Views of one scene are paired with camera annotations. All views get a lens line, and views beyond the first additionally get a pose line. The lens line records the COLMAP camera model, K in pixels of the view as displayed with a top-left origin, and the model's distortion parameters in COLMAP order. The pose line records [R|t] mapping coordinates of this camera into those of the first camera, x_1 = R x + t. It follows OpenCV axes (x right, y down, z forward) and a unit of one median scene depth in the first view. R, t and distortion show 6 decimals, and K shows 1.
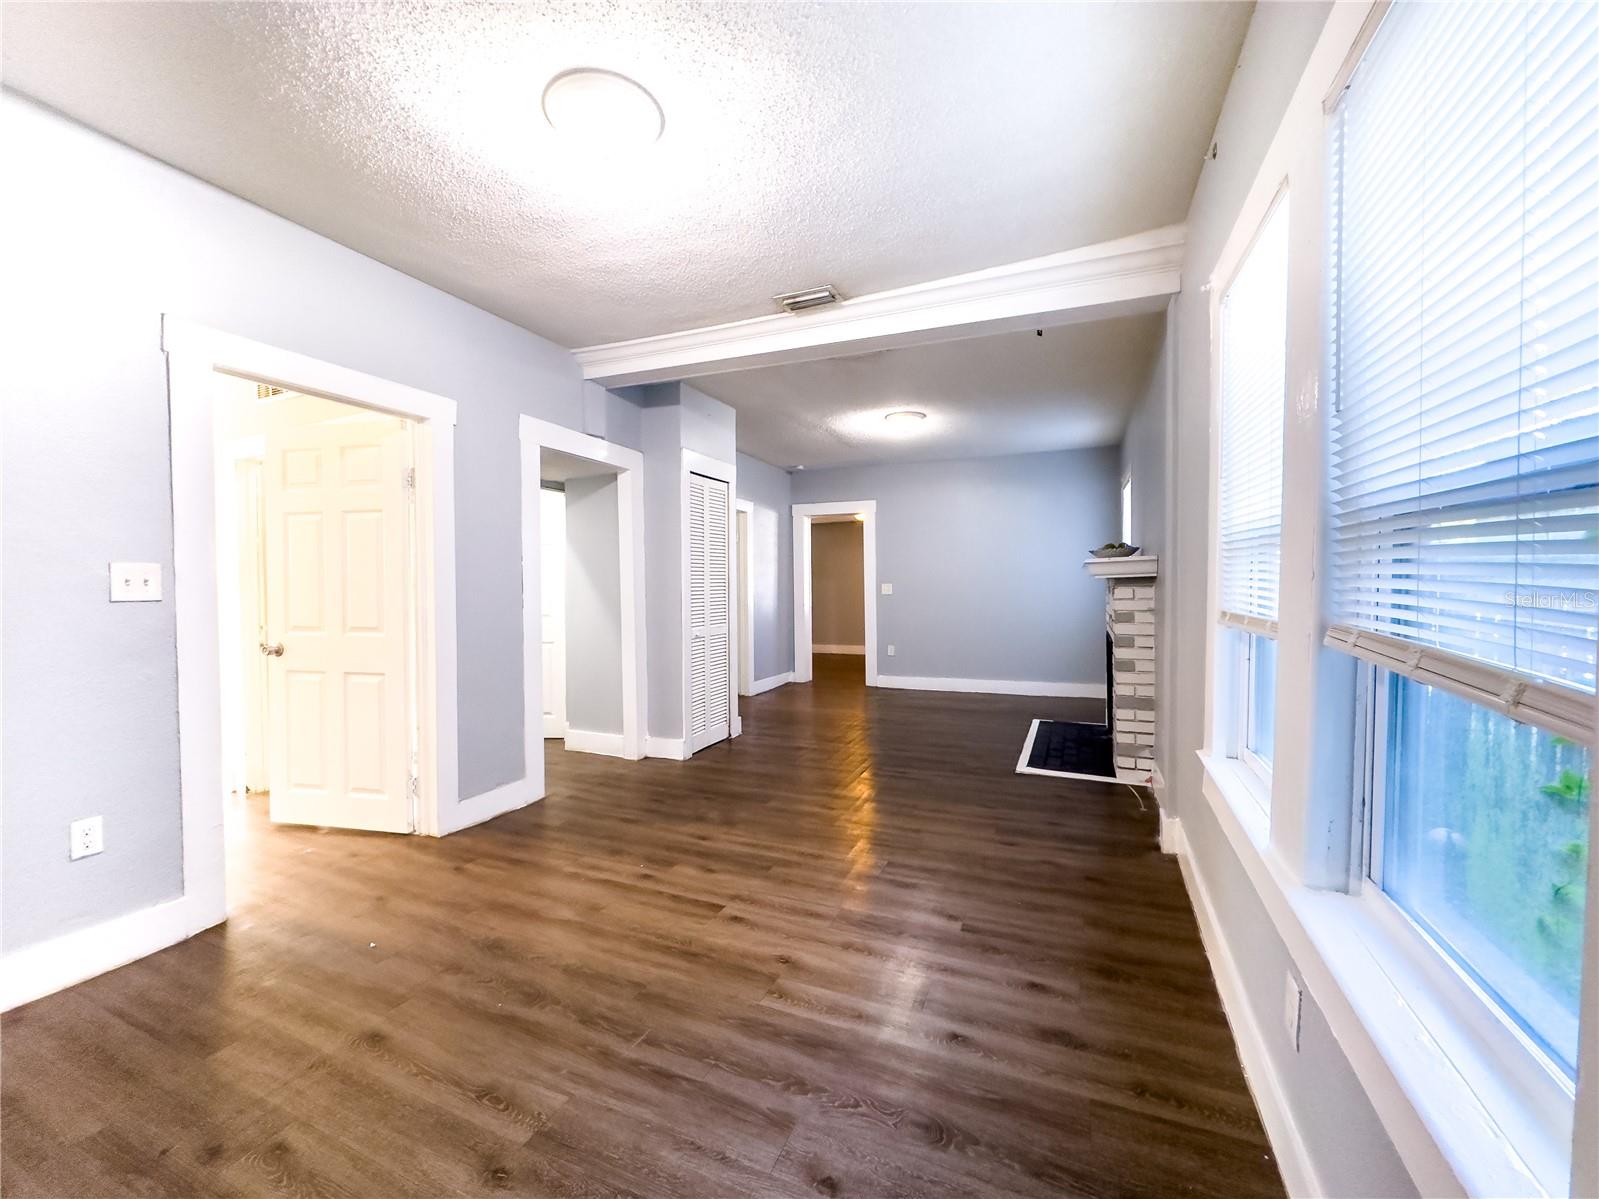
lens RADIAL K [[646.7, 0, 804.2], [0, 646.7, 601.7], [0, 0, 1]] dist [-0.000541, -0.000066]
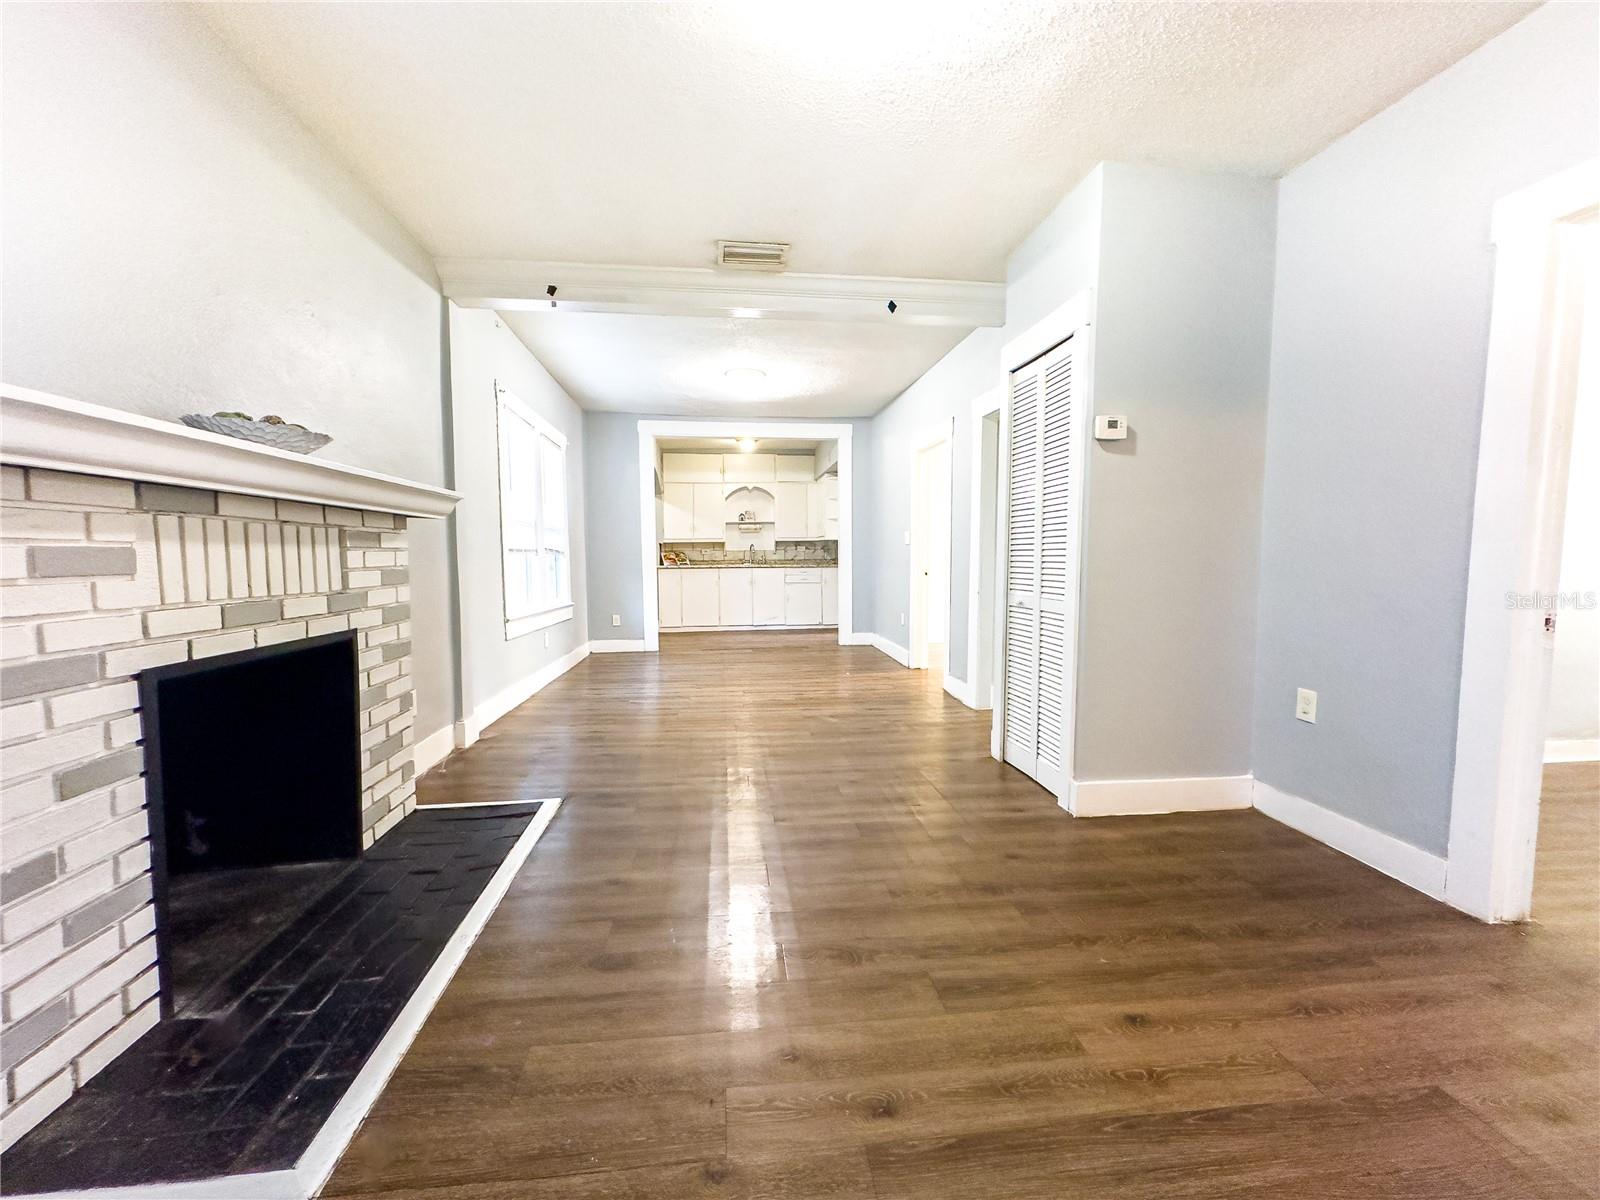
lens RADIAL K [[647.1, 0, 804.7], [0, 647.1, 602.2], [0, 0, 1]] dist [-0.000541, -0.000066]
pose [[-0.862507, 0.051705, -0.503397, 0.516081], [-0.004806, 0.993885, 0.110319, -0.033678], [0.506022, 0.097571, -0.856984, 1.996063]]
